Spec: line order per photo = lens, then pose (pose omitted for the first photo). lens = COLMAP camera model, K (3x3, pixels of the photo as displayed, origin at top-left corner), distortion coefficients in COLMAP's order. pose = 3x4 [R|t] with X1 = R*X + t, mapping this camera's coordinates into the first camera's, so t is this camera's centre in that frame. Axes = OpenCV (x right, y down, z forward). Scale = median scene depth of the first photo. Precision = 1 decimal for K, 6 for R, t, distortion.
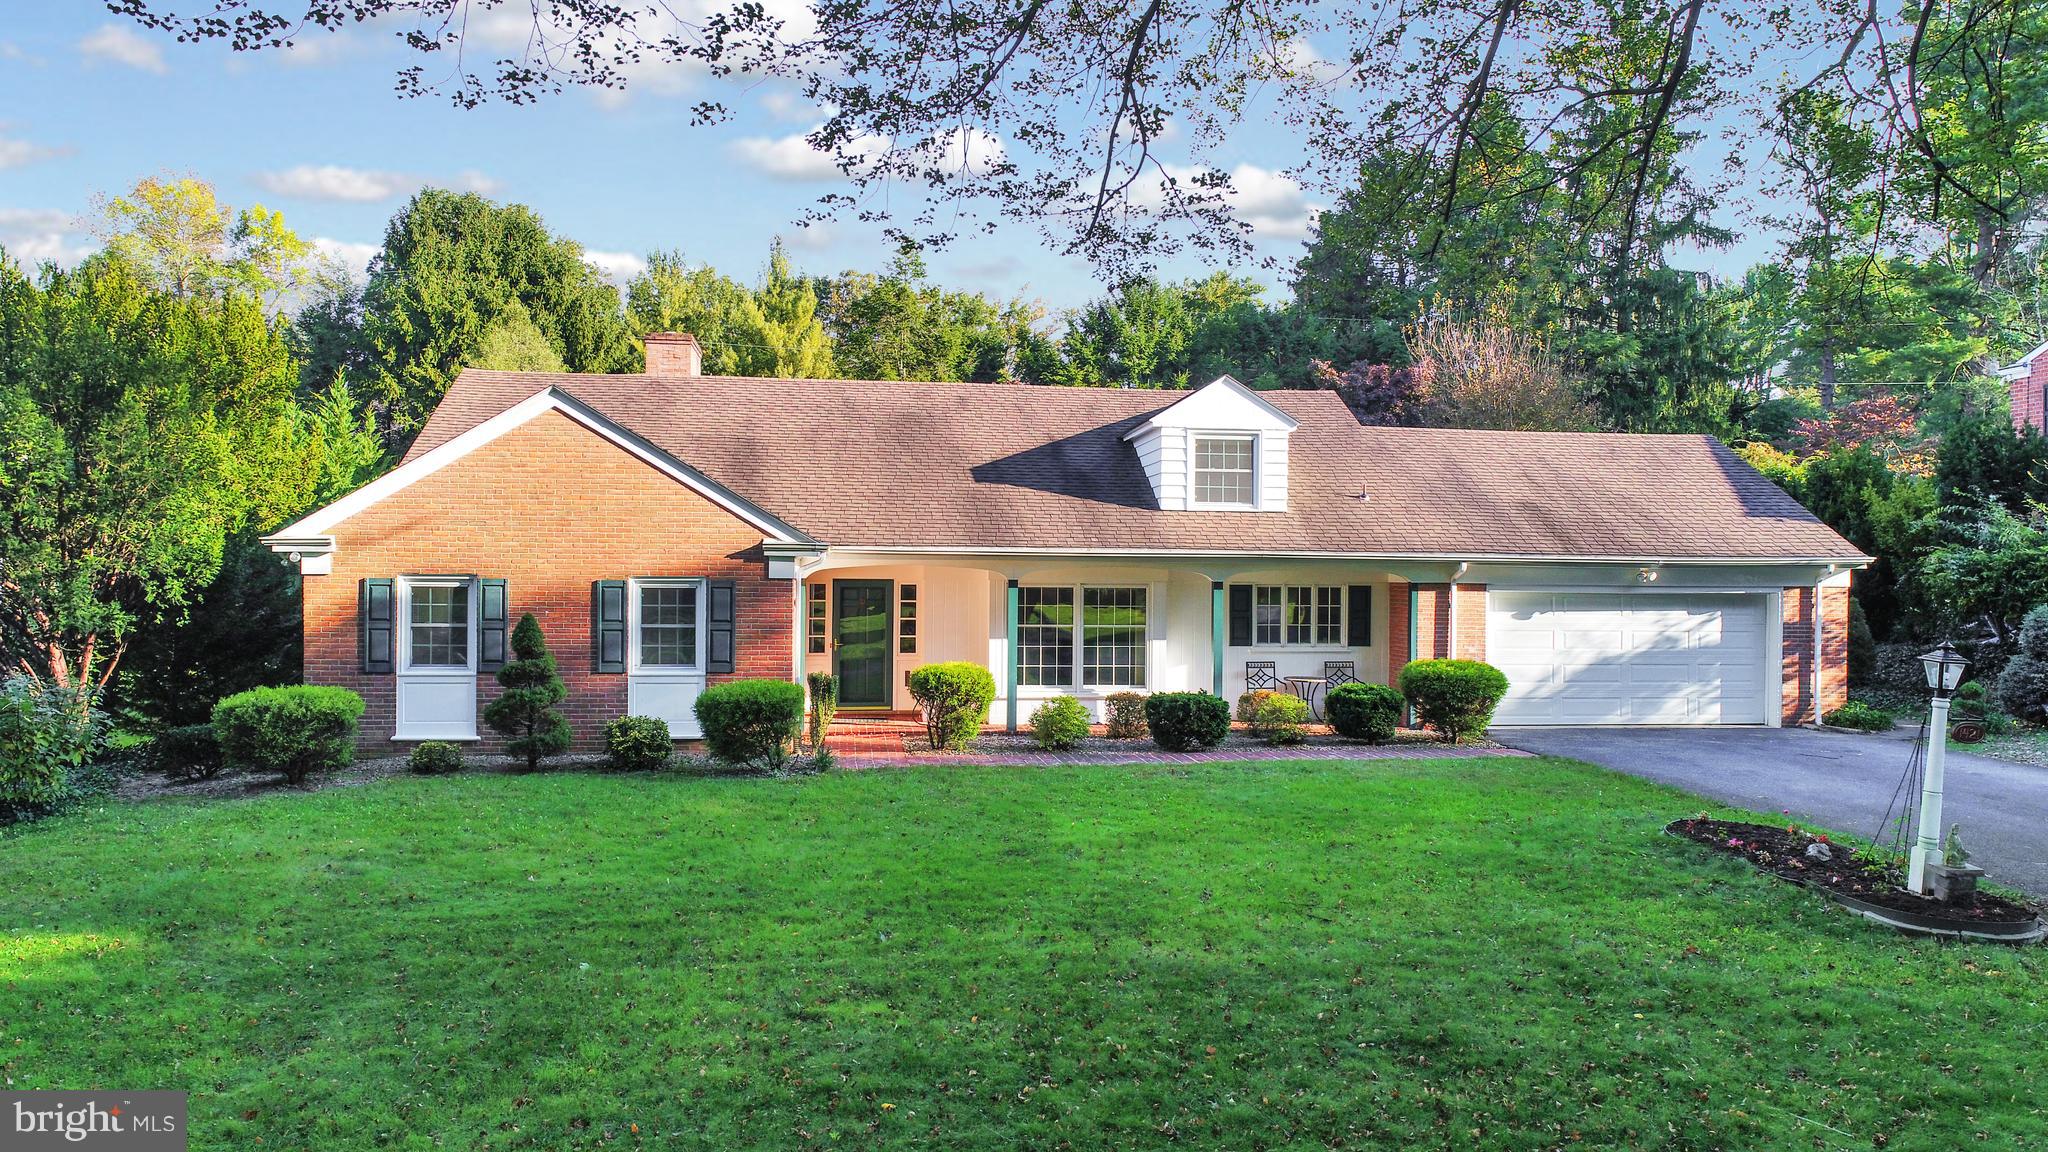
lens RADIAL K [[1382.8, 0, 1023.7], [0, 1382.8, 573.7], [0, 0, 1]] dist [0.012651, 0.001043]
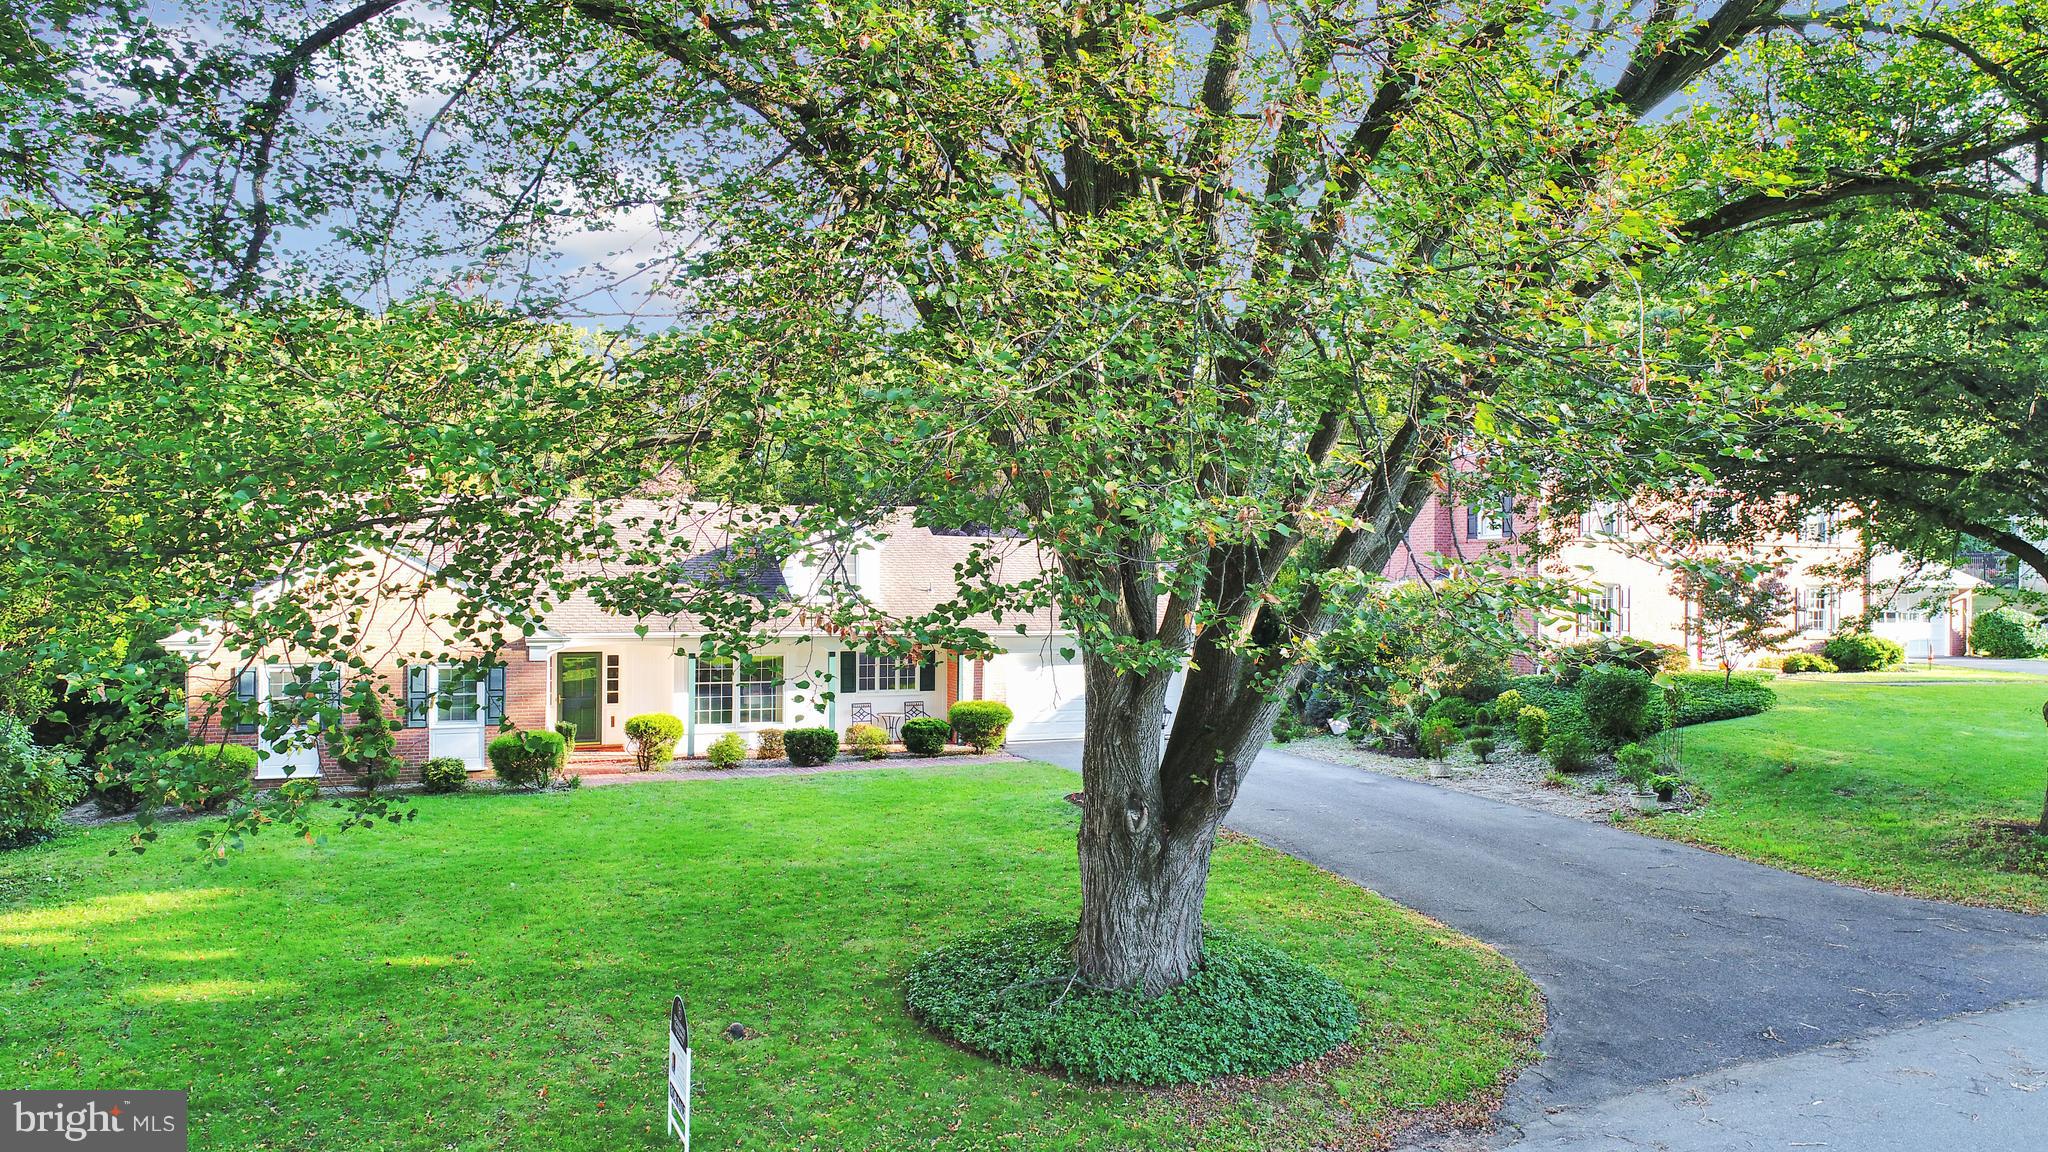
lens RADIAL K [[1382.8, 0, 1027.9], [0, 1382.8, 576.7], [0, 0, 1]] dist [0.012651, 0.001043]
pose [[0.963862, -0.001213, 0.266398, -0.059035], [0.002552, 0.999986, -0.004677, -0.073954], [-0.266388, 0.005188, 0.963852, -0.546183]]
